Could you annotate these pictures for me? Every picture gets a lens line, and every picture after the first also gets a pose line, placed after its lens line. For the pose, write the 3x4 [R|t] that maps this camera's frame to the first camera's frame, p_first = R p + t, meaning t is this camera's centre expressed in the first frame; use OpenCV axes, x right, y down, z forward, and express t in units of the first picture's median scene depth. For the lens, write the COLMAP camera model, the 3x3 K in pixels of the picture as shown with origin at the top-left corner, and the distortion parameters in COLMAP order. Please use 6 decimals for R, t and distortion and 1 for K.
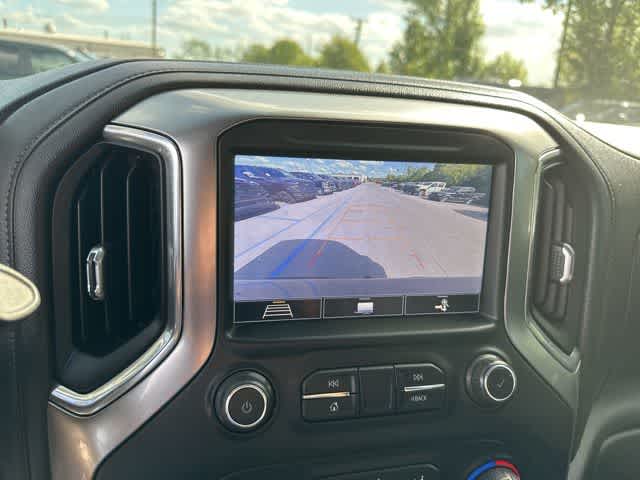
lens RADIAL K [[465.0, 0, 320.3], [0, 465.0, 242.3], [0, 0, 1]] dist [0.027508, -0.026056]
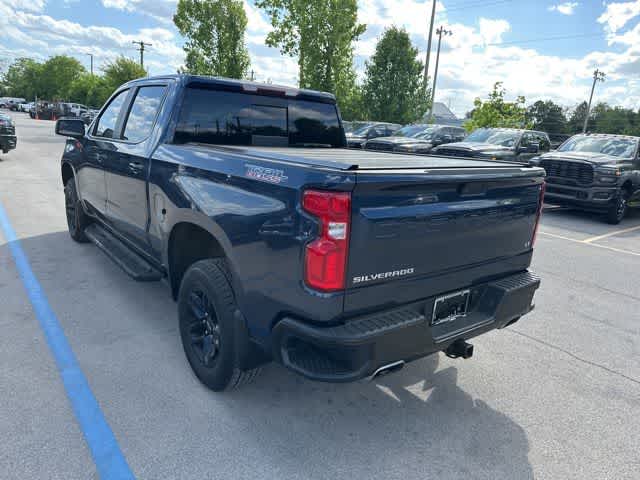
lens RADIAL K [[465.0, 0, 316.1], [0, 465.0, 235.4], [0, 0, 1]] dist [0.027508, -0.026056]
pose [[0.912390, -0.105907, 0.395385, -0.038681], [0.124251, 0.992029, -0.020998, 0.066357], [-0.390009, 0.068285, 0.918276, -0.209813]]
